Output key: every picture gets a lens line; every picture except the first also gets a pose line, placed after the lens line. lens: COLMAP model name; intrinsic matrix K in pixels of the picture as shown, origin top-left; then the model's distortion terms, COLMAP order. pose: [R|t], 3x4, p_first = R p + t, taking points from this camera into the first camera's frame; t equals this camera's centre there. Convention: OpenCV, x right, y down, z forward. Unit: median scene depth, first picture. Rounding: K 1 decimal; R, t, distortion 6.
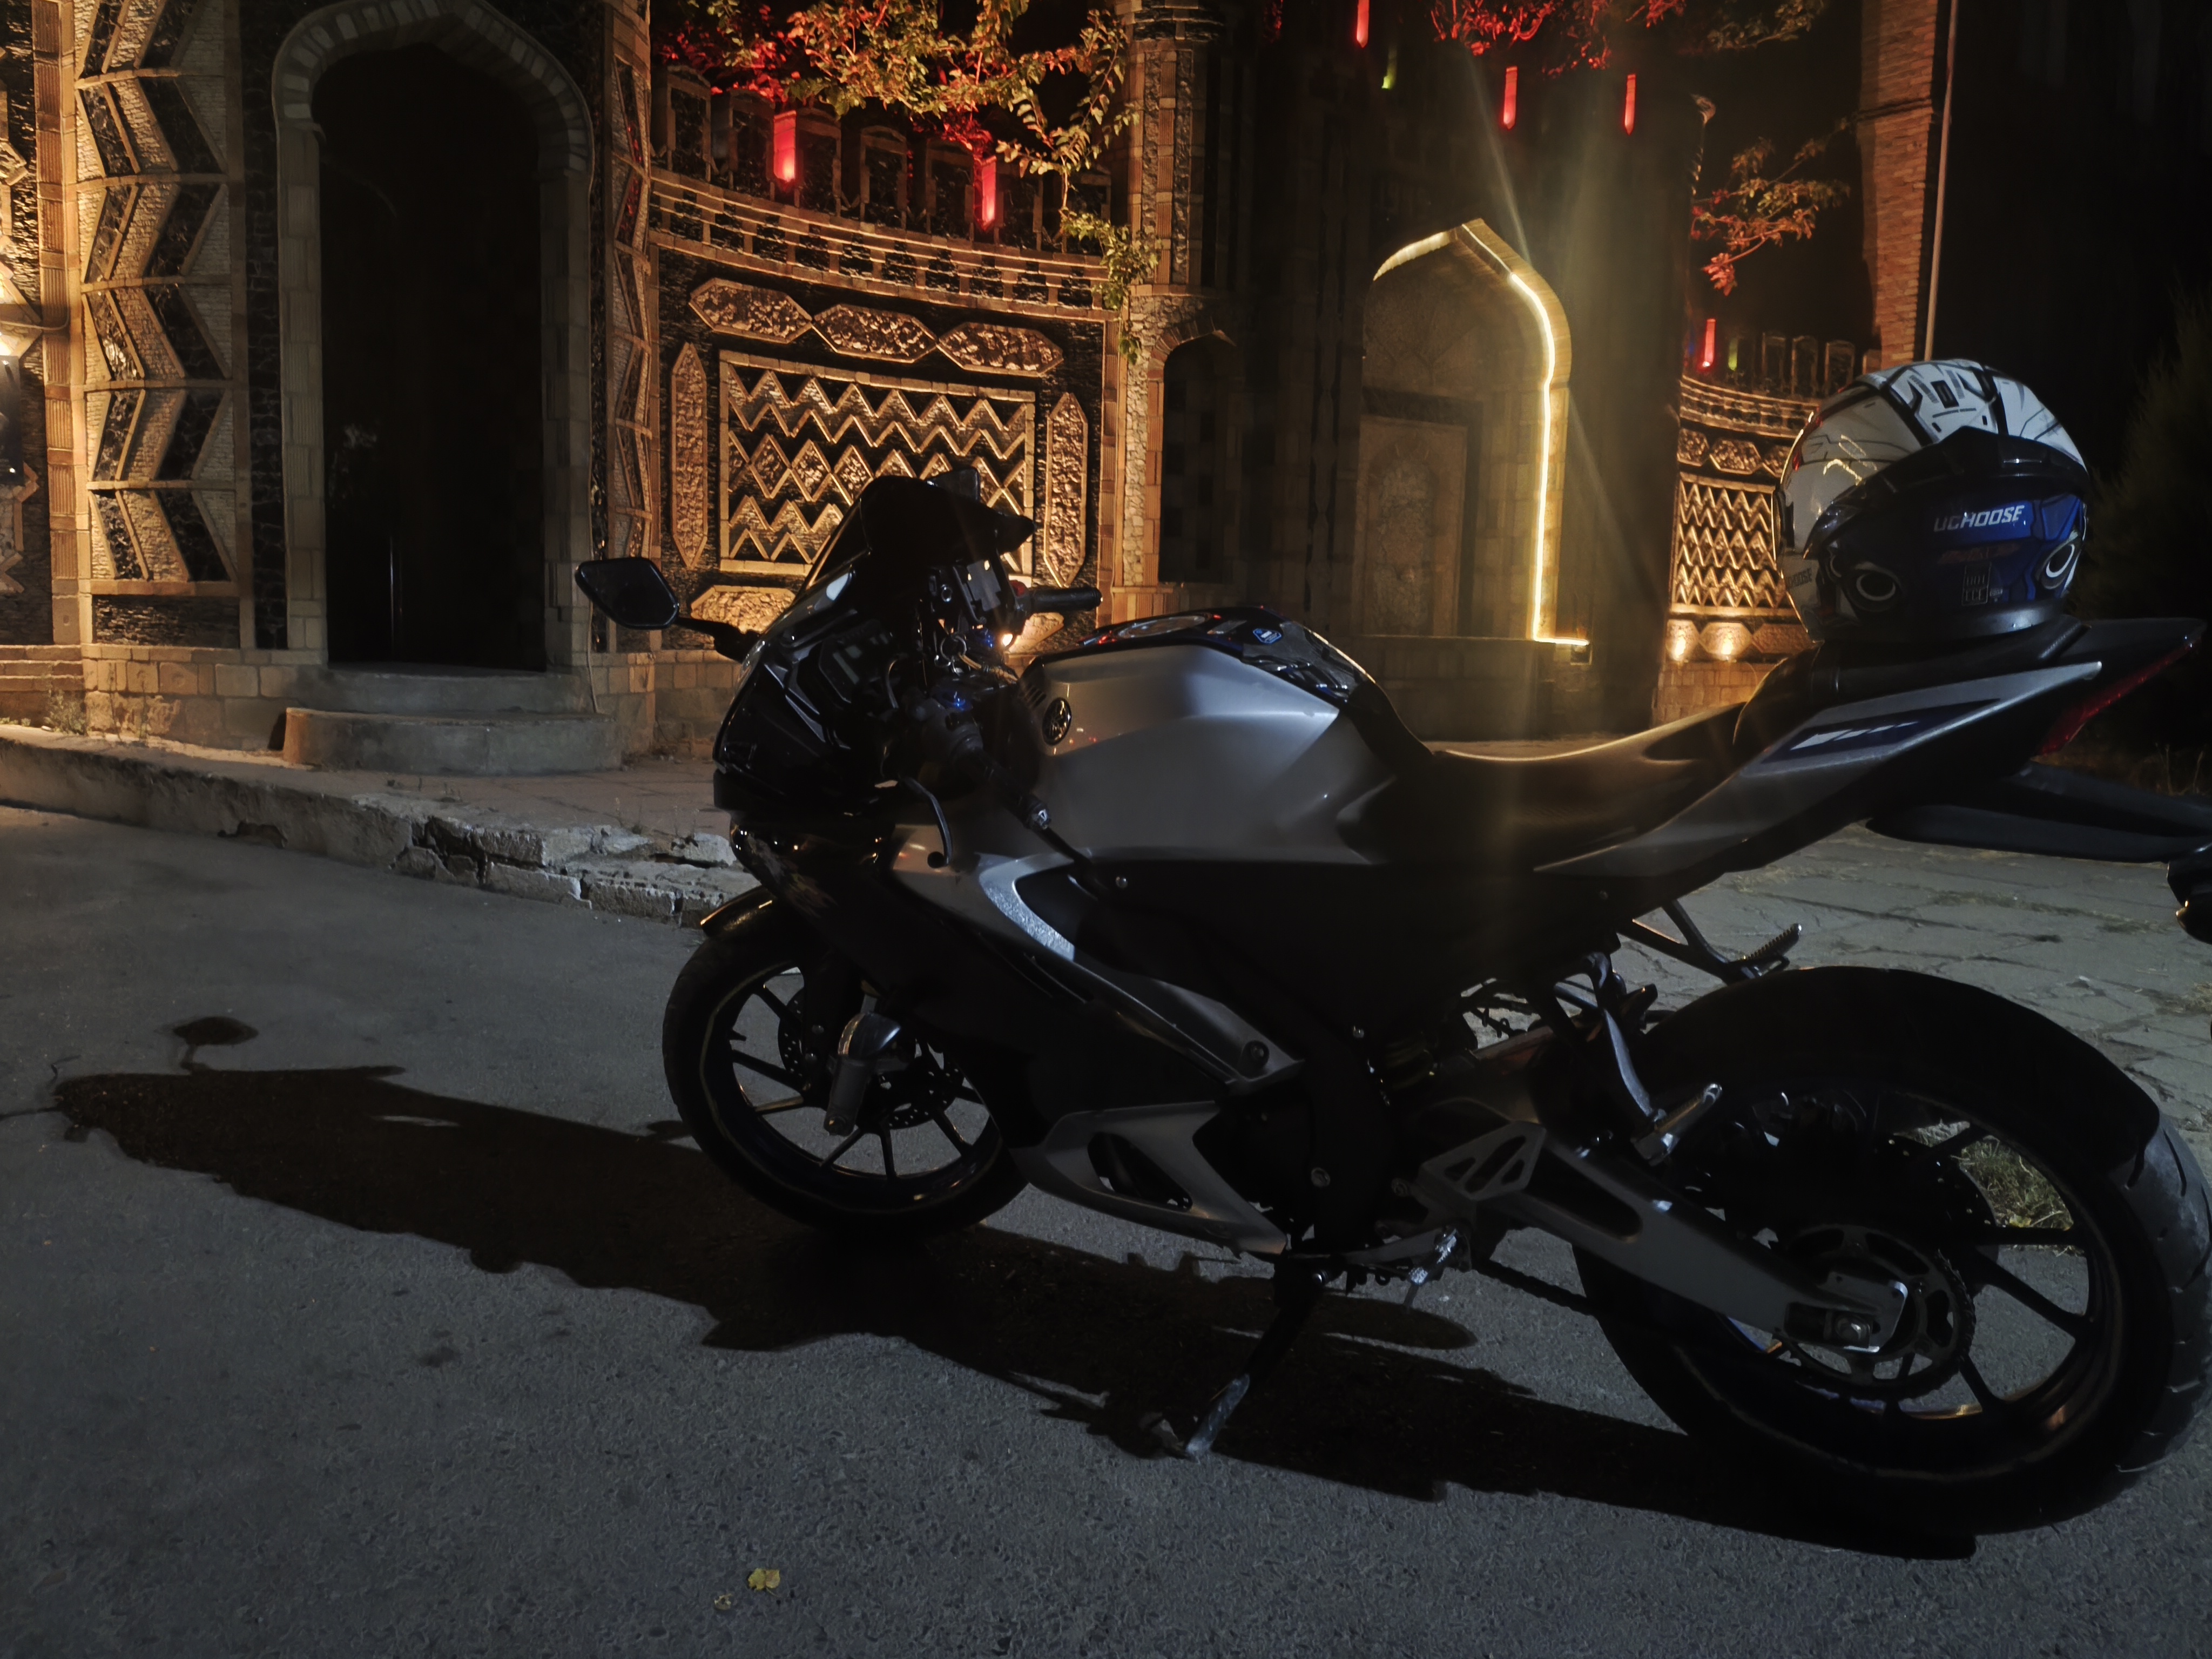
lens RADIAL K [[1712.5, 0, 1079.4], [0, 1712.5, 831.7], [0, 0, 1]] dist [-0.010377, -0.007431]
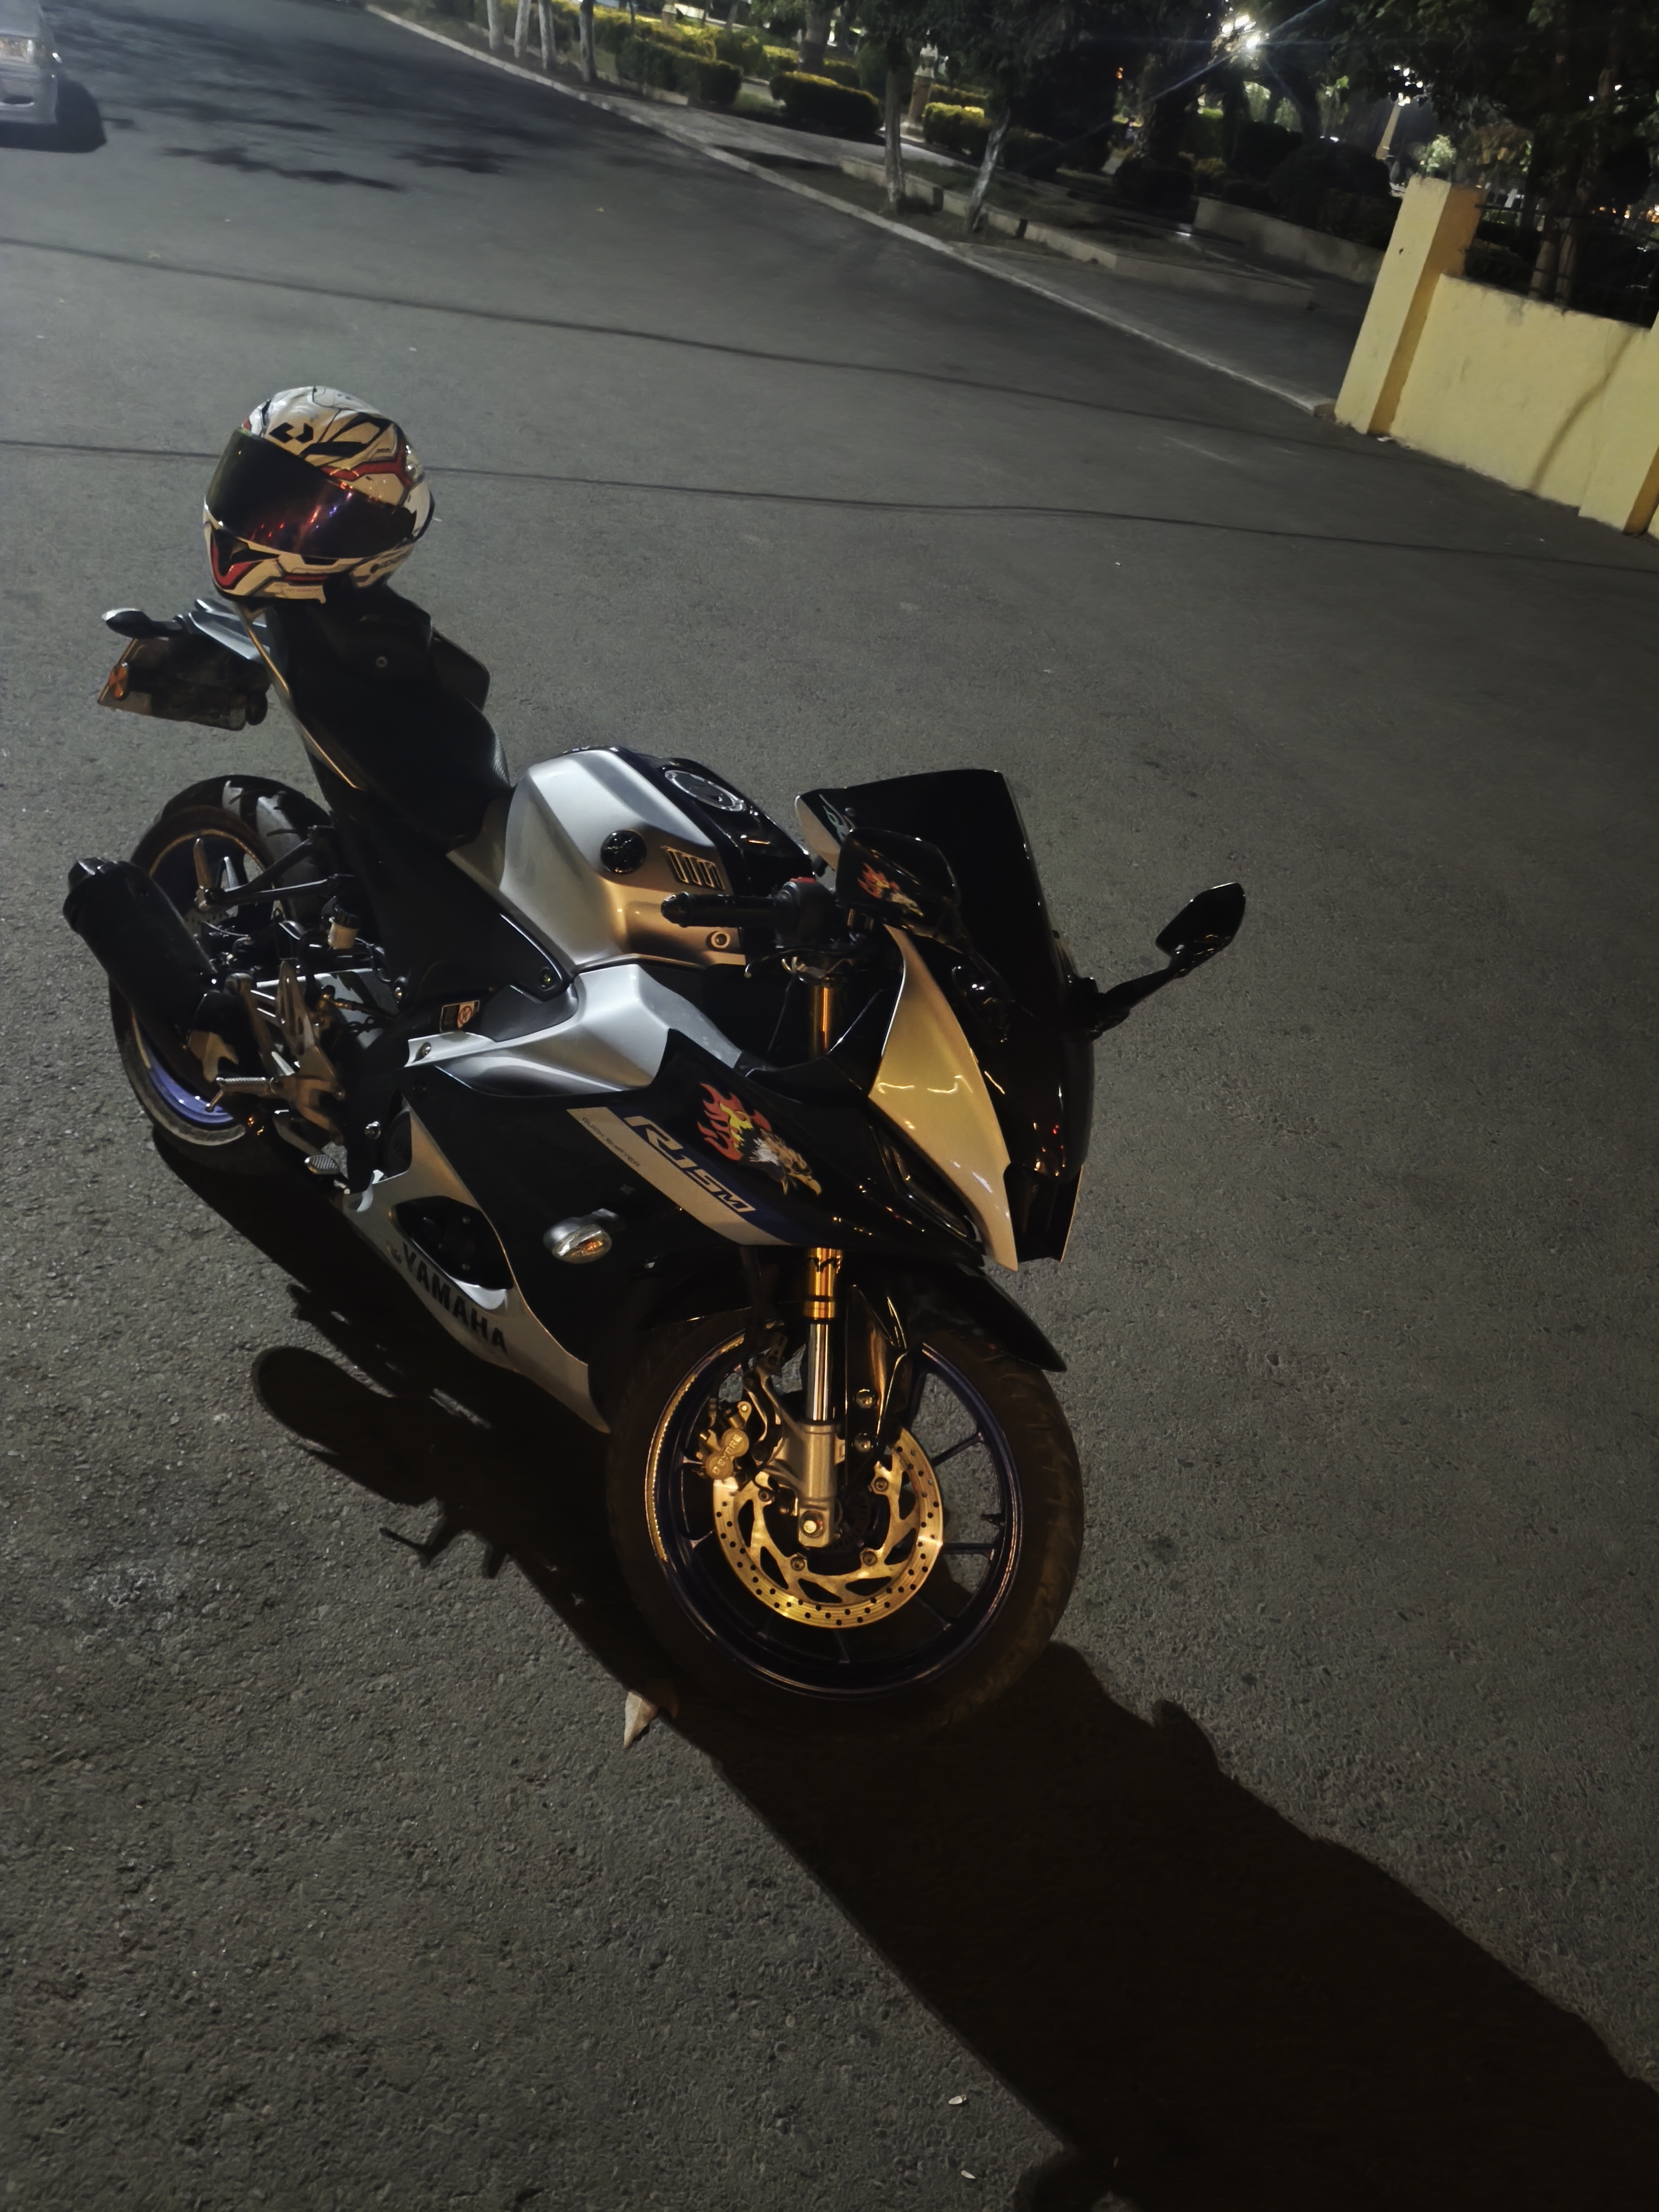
lens RADIAL K [[1712.5, 0, 833.9], [0, 1712.5, 1100.2], [0, 0, 1]] dist [-0.010377, -0.007431]
pose [[-0.954027, -0.294705, 0.054599, -0.122636], [-0.202403, 0.767834, 0.607836, -0.548903], [-0.221055, 0.568841, -0.792183, 1.658964]]
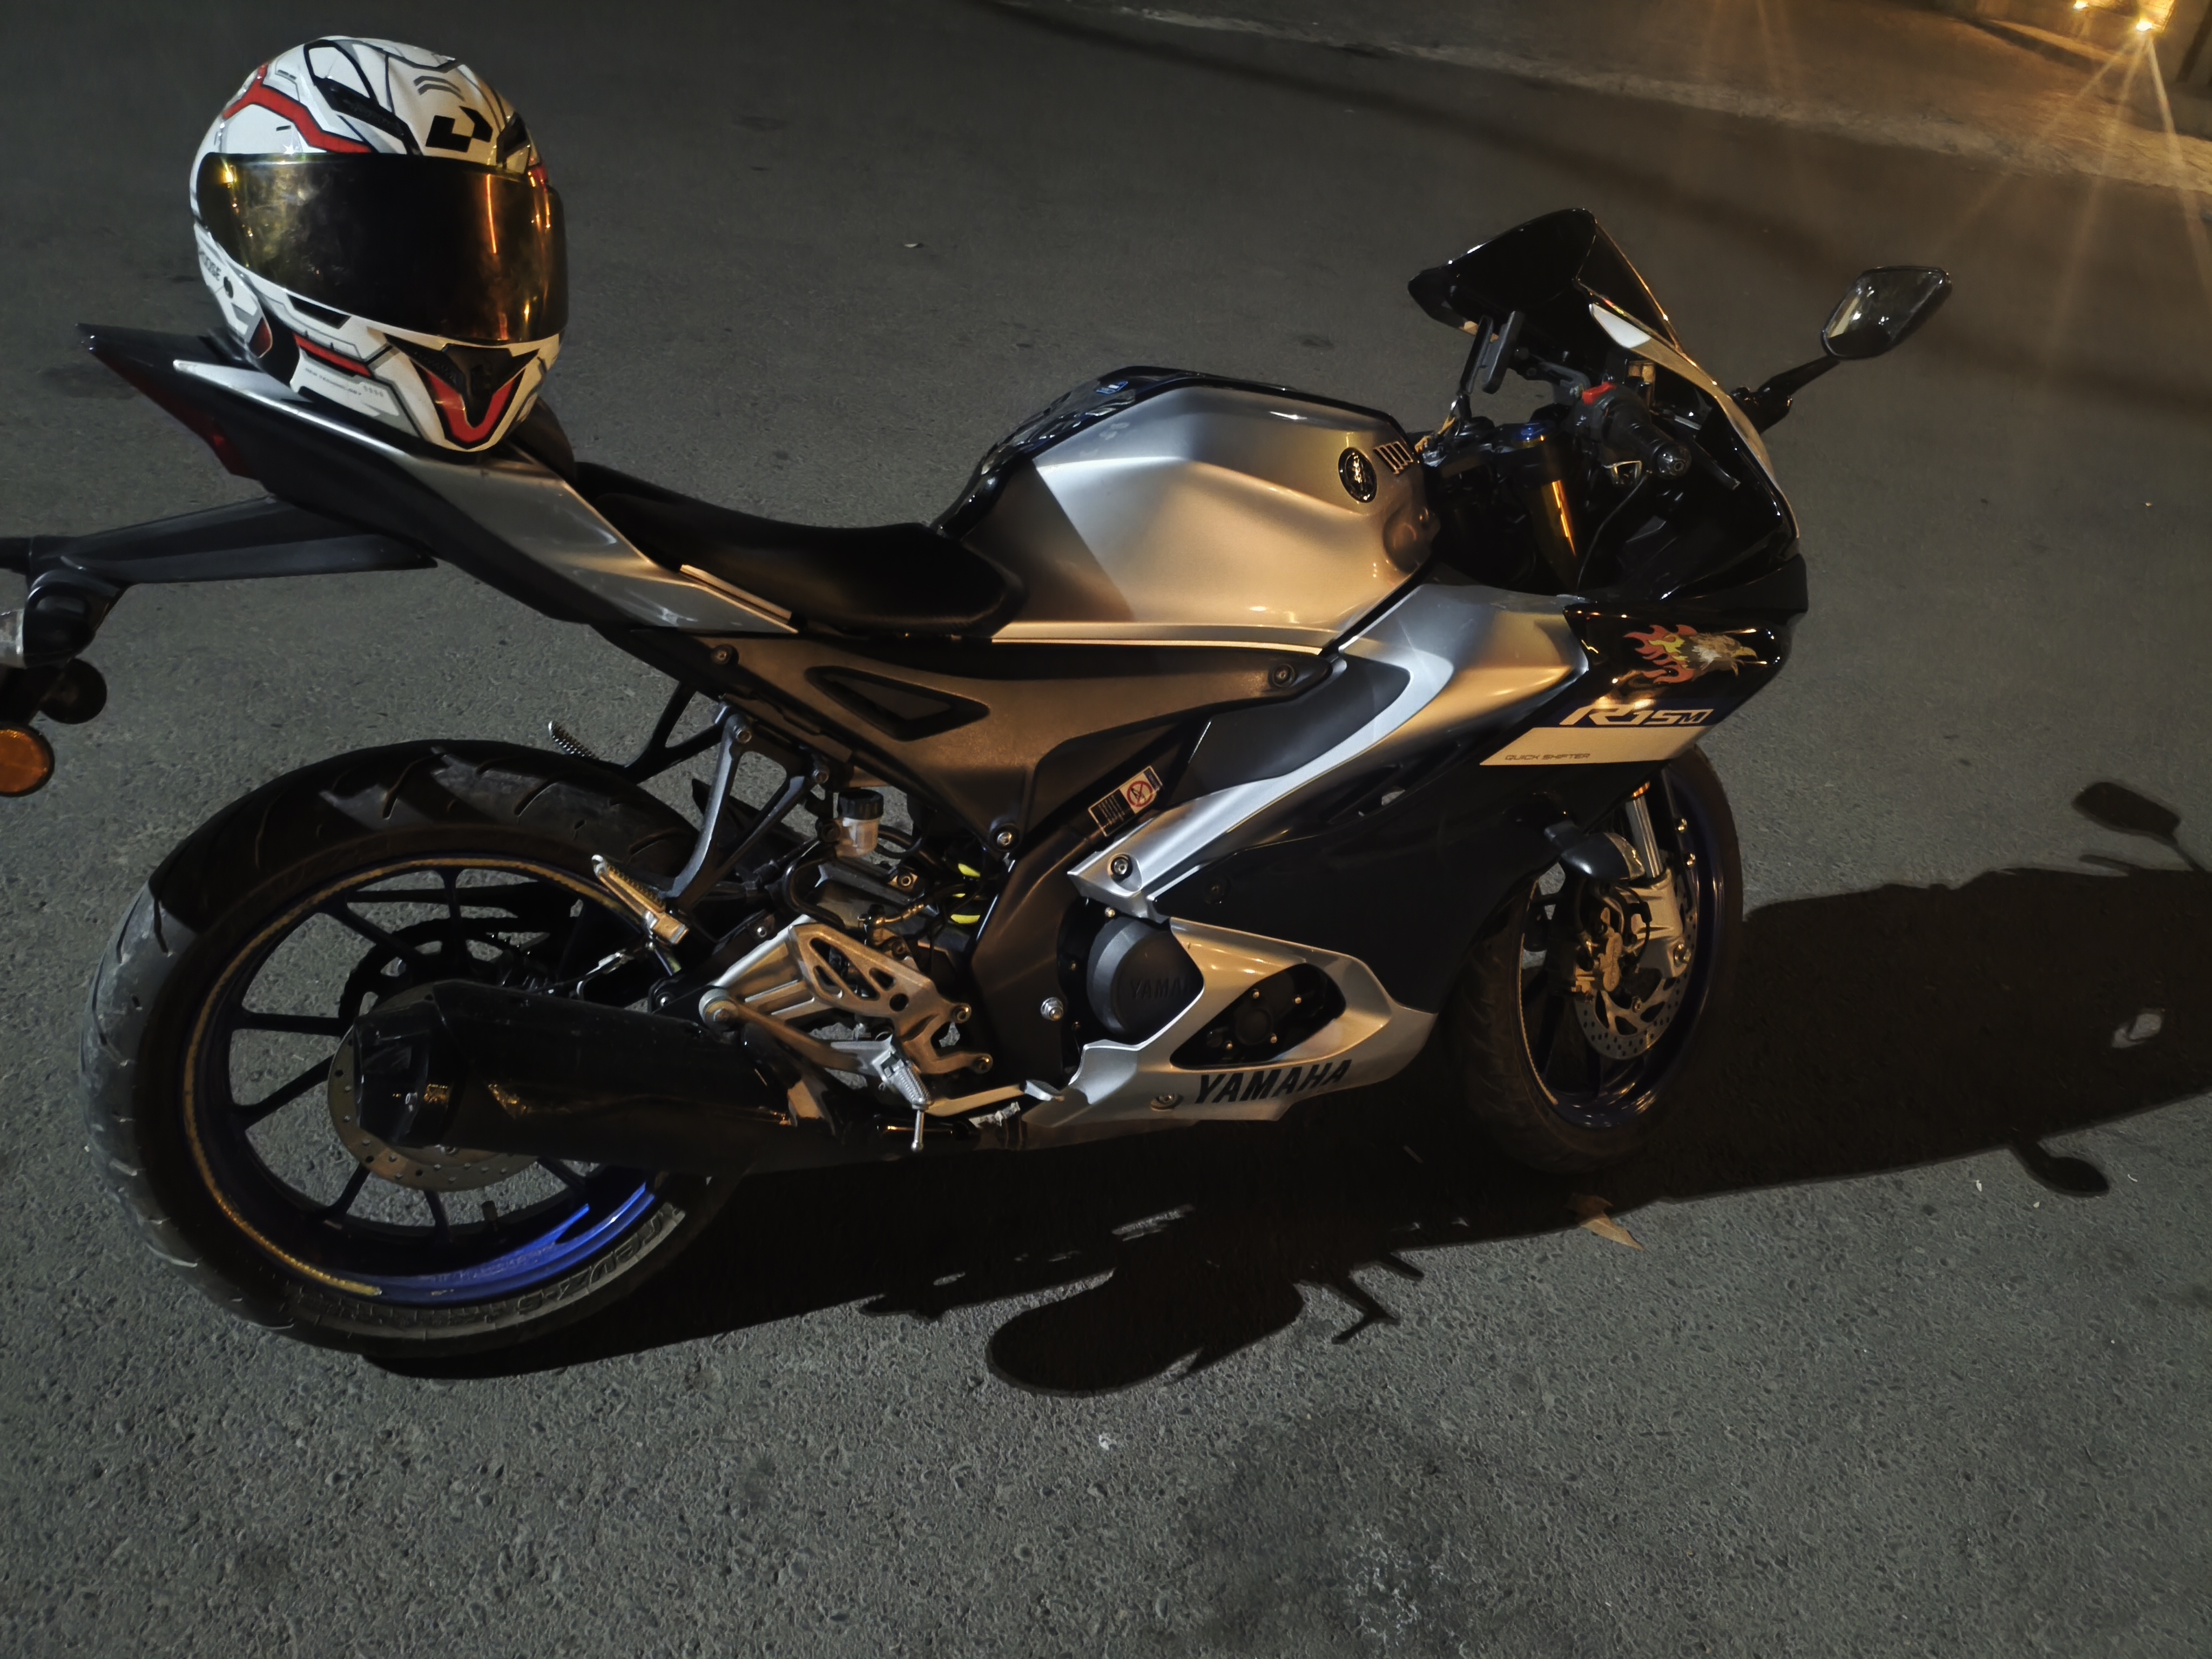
lens RADIAL K [[1712.5, 0, 1079.4], [0, 1712.5, 831.7], [0, 0, 1]] dist [-0.010377, -0.007431]
pose [[-0.612133, 0.334628, -0.716462, 0.682754], [-0.233612, 0.789079, 0.568138, -0.357036], [0.755459, 0.515150, -0.404848, 1.202936]]
